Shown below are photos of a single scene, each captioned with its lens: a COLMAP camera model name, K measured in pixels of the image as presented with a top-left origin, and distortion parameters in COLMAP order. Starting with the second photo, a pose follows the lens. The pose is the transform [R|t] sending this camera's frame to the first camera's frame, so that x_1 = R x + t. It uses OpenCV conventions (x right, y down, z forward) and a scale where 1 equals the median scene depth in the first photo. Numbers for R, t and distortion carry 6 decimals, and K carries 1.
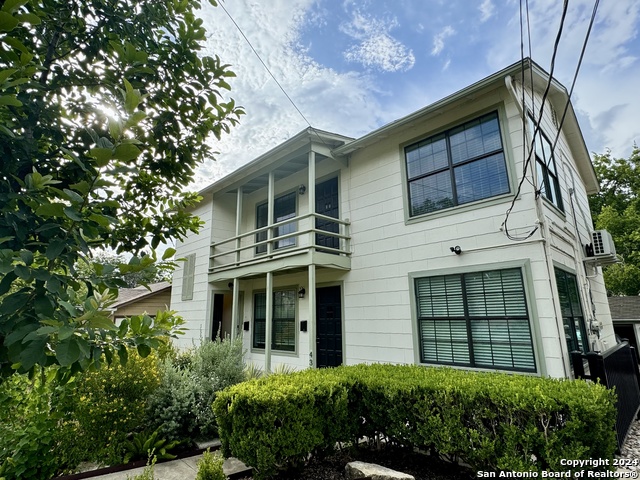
lens RADIAL K [[338.0, 0, 320.0], [0, 338.0, 240.0], [0, 0, 1]] dist [-0.001433, -0.000264]
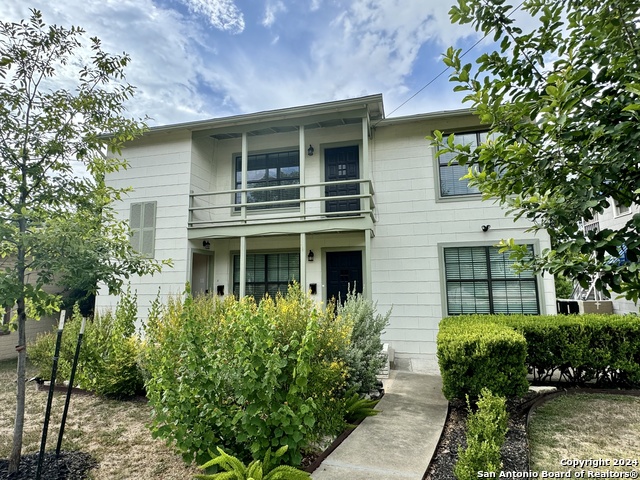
lens RADIAL K [[338.0, 0, 320.0], [0, 338.0, 240.0], [0, 0, 1]] dist [-0.001433, -0.000264]
pose [[0.856925, 0.068898, 0.510815, -0.696019], [-0.113224, 0.991982, 0.056144, 0.065248], [-0.502851, -0.105948, 0.857855, 0.180659]]
